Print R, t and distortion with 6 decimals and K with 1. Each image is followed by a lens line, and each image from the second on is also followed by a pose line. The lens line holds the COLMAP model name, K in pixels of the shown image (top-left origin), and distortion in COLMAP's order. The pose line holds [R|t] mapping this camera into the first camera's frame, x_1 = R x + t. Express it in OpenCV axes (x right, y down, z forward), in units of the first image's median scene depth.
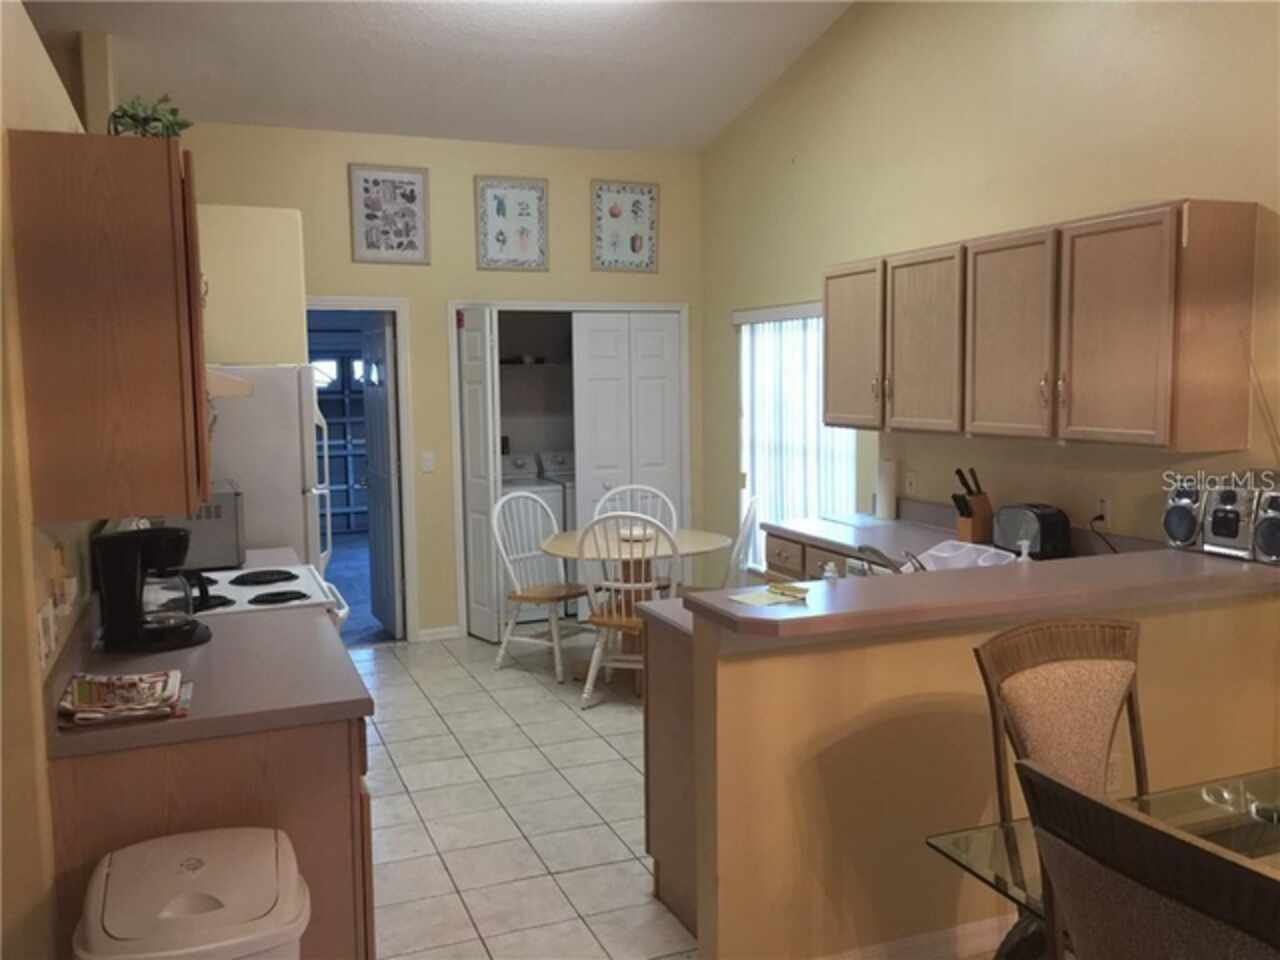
lens RADIAL K [[1091.9, 0, 640.0], [0, 1091.9, 480.0], [0, 0, 1]] dist [0.002568, -0.000623]
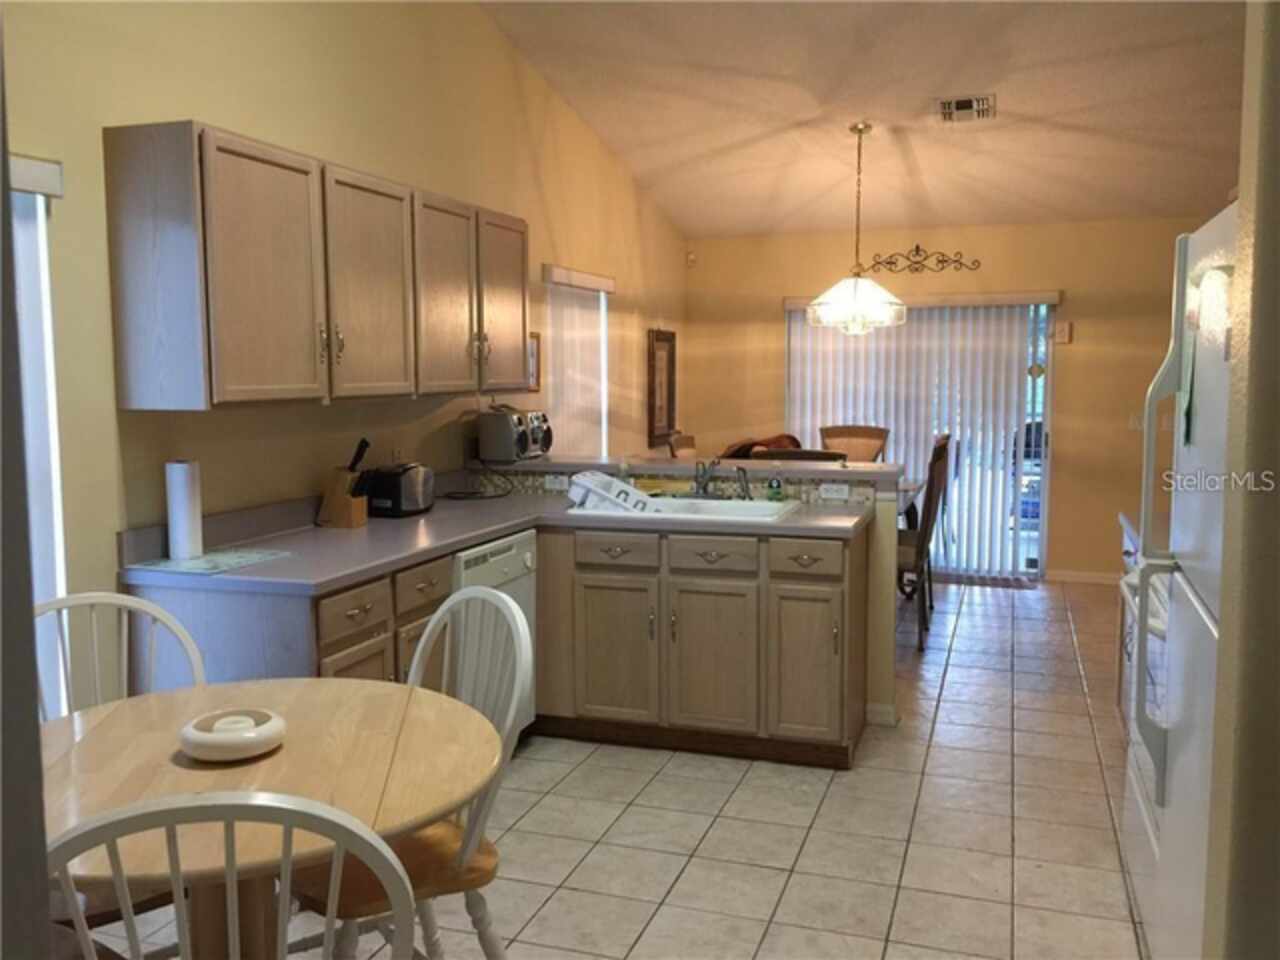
lens RADIAL K [[1091.9, 0, 640.0], [0, 1091.9, 480.0], [0, 0, 1]] dist [0.002568, -0.000623]
pose [[-0.765932, -0.051875, 0.640825, -0.466791], [0.072093, 0.983523, 0.165784, -0.113573], [-0.638866, 0.173178, -0.749573, 1.667869]]
